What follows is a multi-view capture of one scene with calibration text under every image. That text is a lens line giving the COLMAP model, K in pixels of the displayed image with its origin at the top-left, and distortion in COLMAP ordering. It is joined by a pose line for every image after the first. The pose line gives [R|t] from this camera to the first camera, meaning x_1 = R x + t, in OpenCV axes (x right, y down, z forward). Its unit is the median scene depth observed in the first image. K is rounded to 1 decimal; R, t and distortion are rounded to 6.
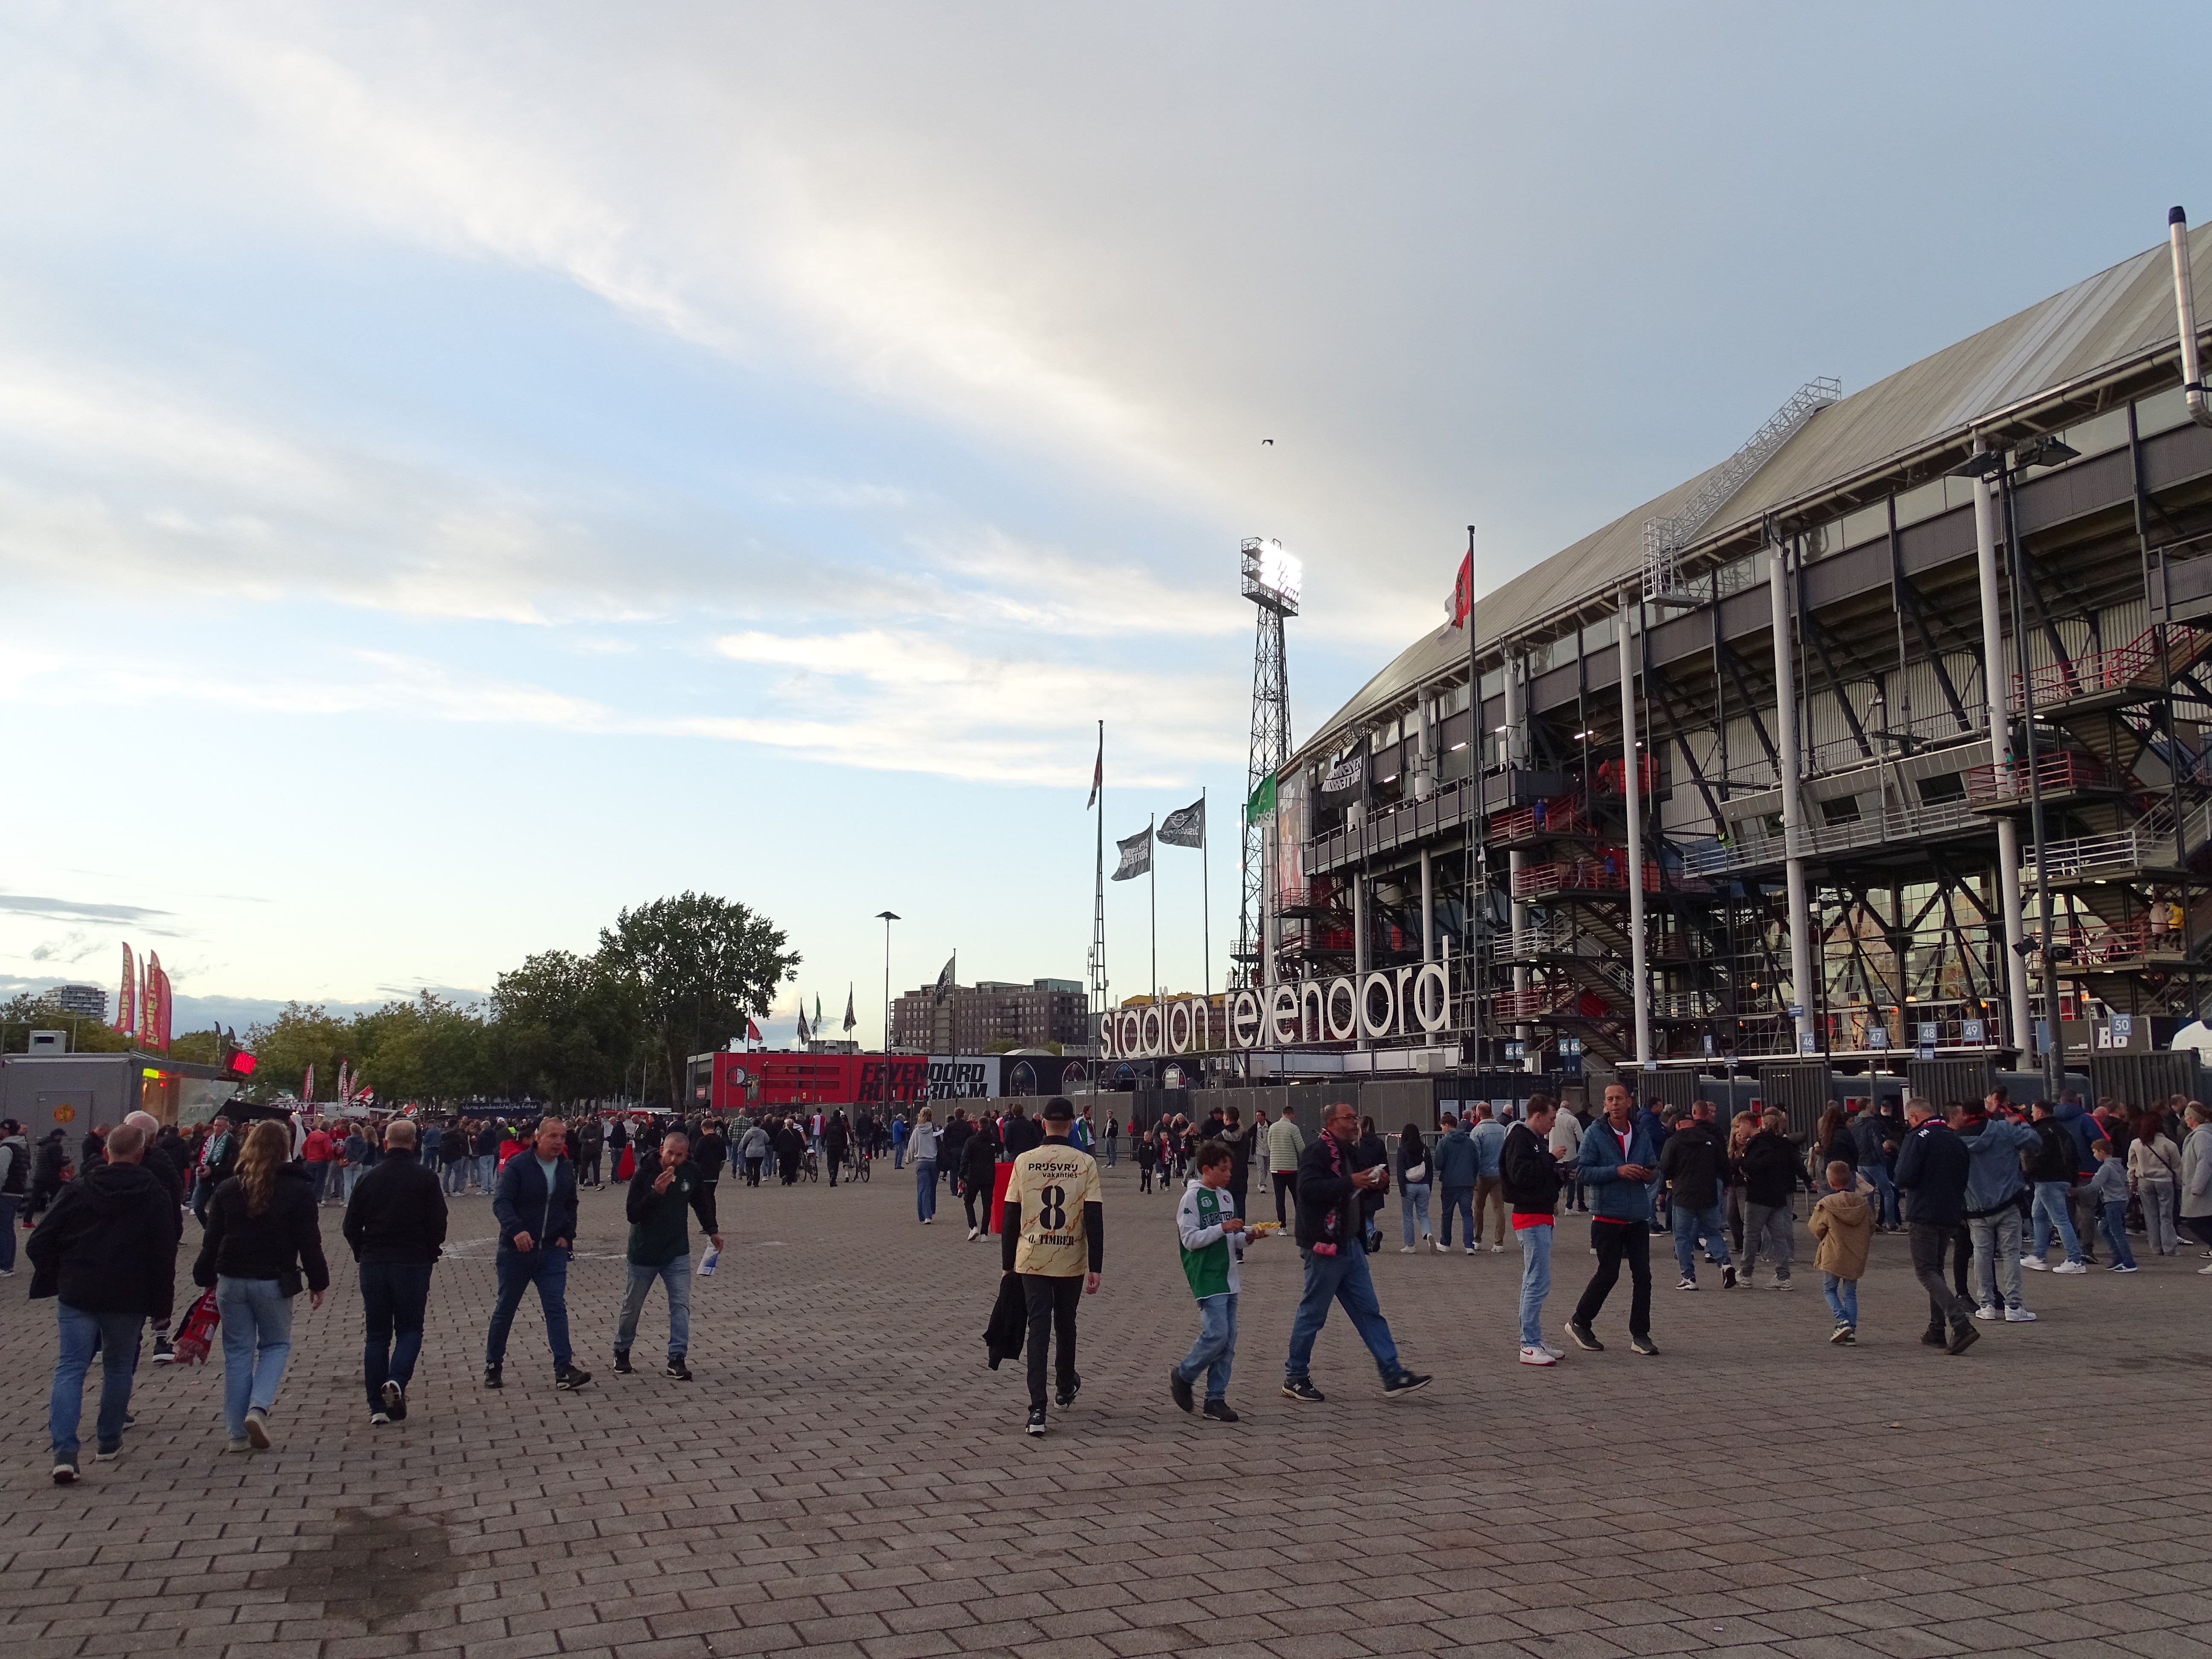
lens RADIAL K [[1804.7, 0, 1106.0], [0, 1804.7, 829.5], [0, 0, 1]] dist [0.002927, -0.001629]
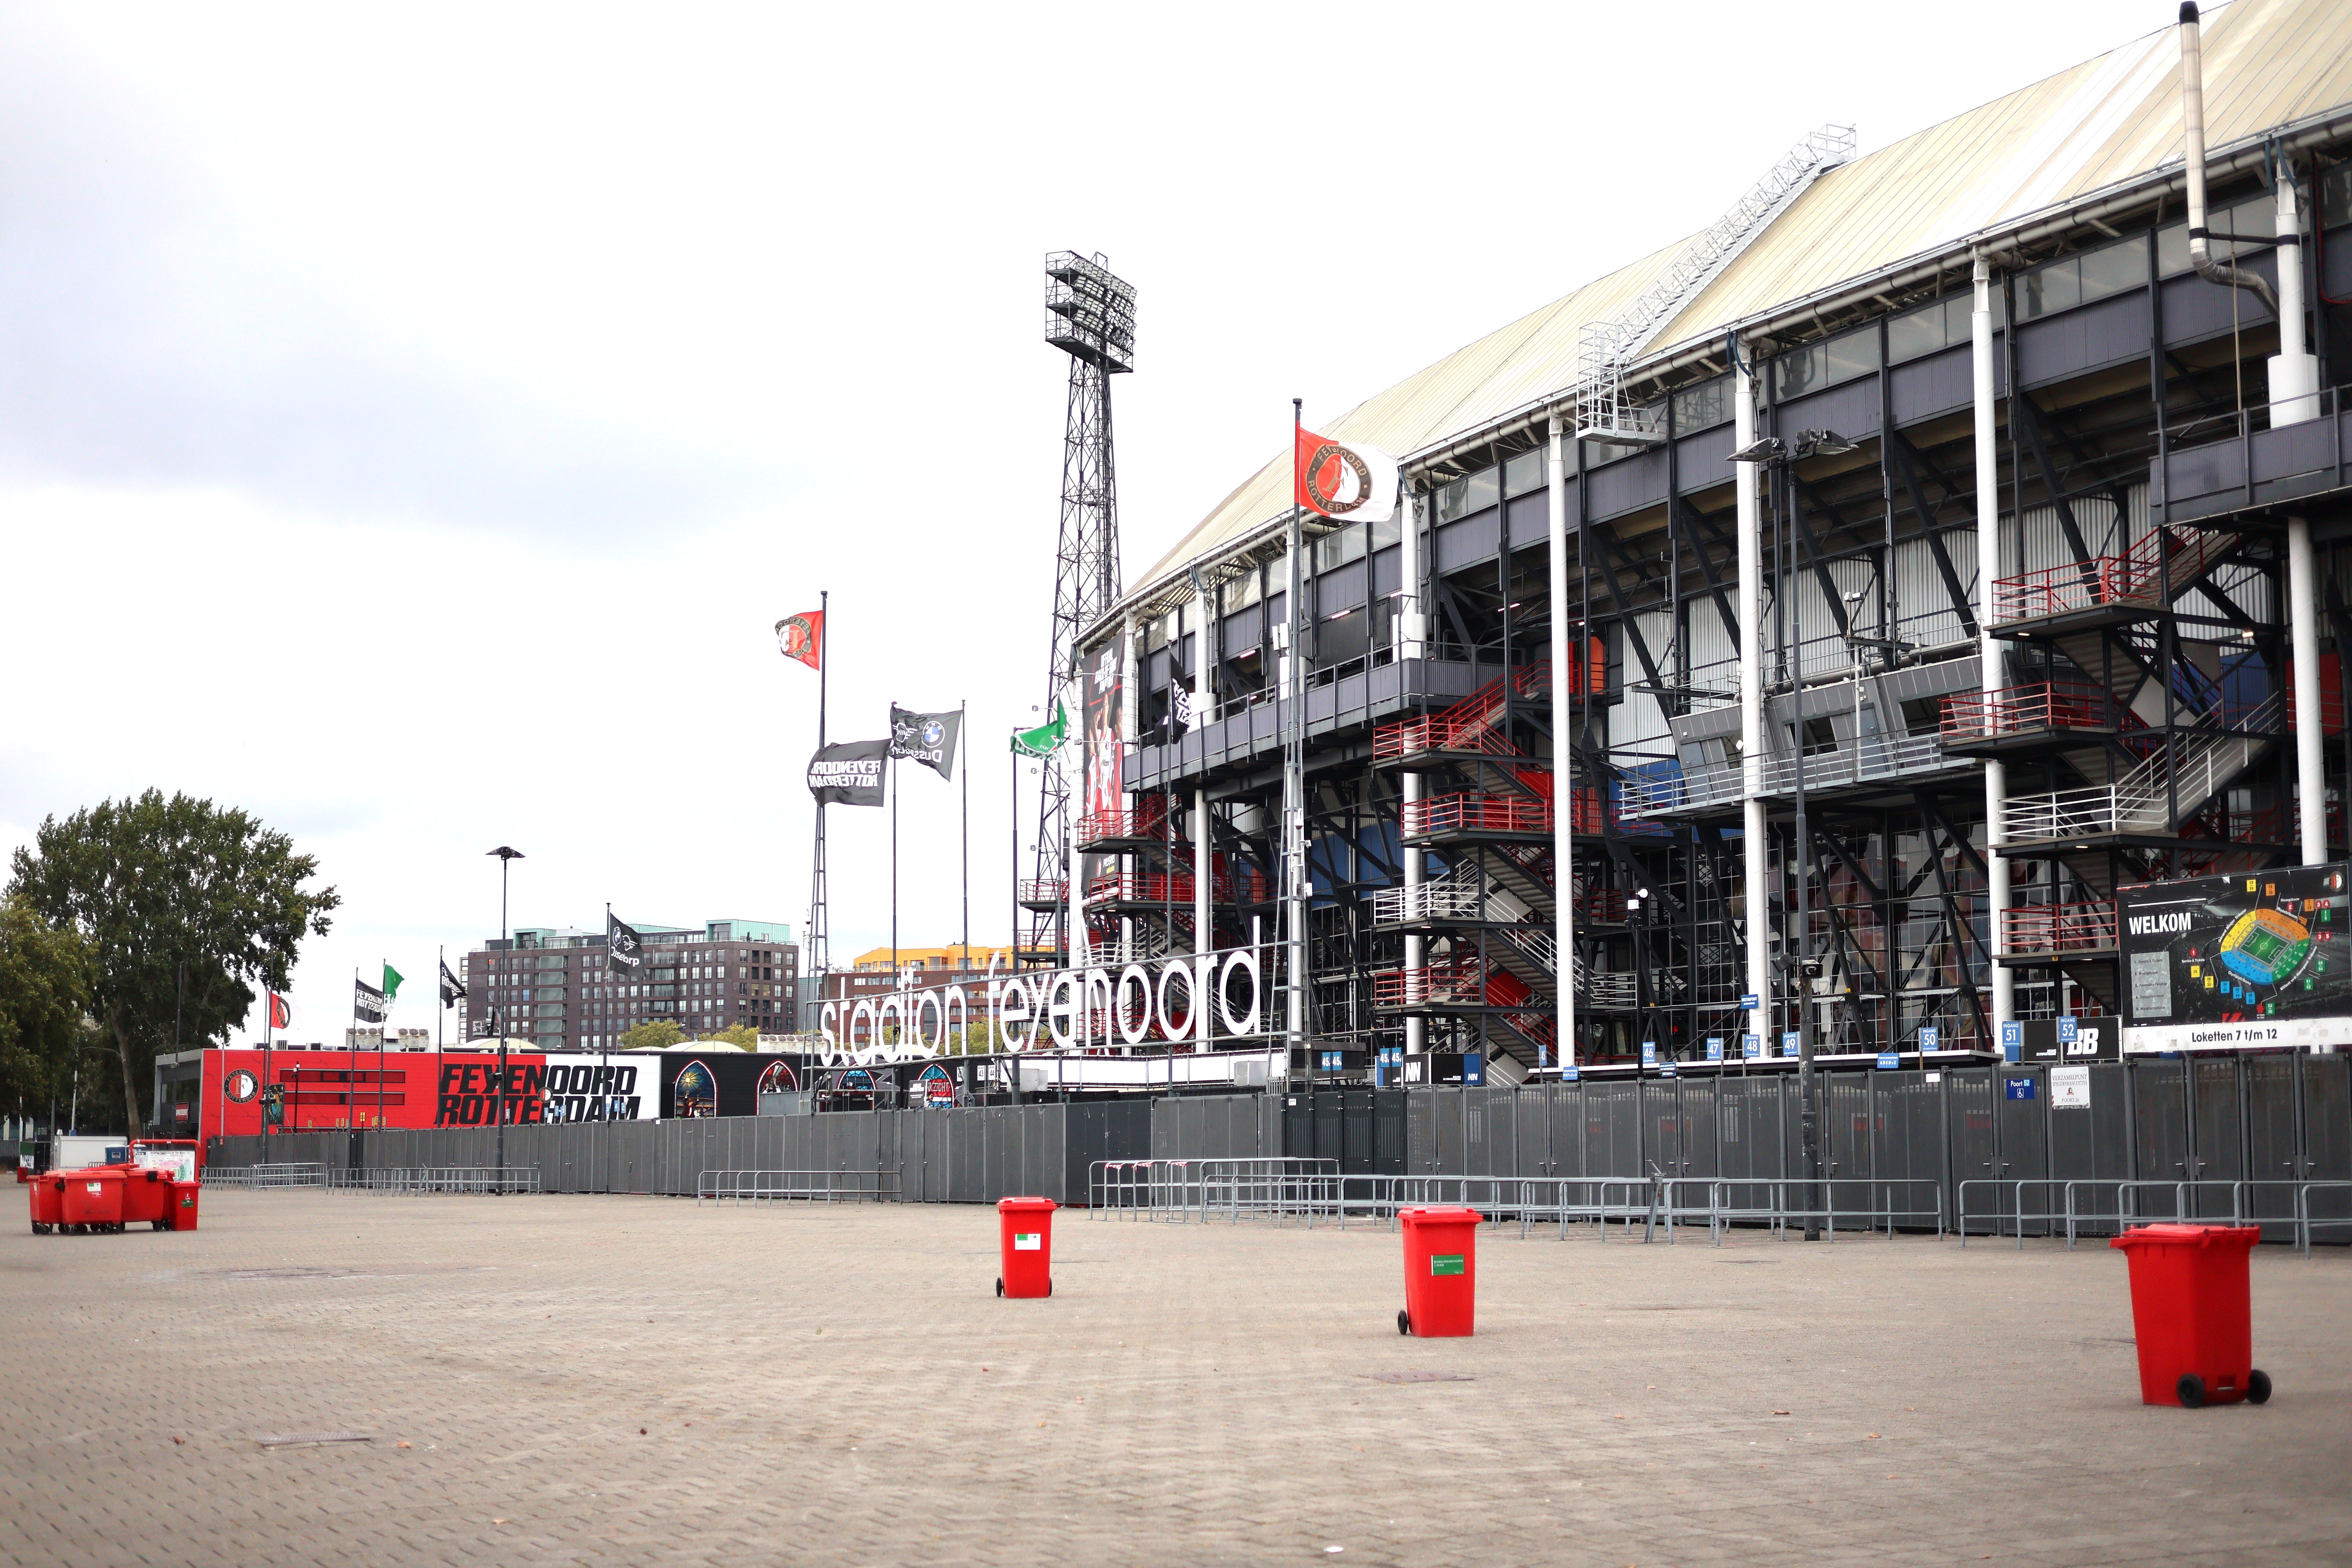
lens RADIAL K [[3219.6, 0, 1176.0], [0, 3219.6, 784.0], [0, 0, 1]] dist [0.008307, 0.007644]
pose [[0.994229, 0.008039, 0.106978, 0.000076], [-0.012810, 0.998950, 0.043983, -0.039489], [-0.106512, -0.045100, 0.993288, -0.260194]]
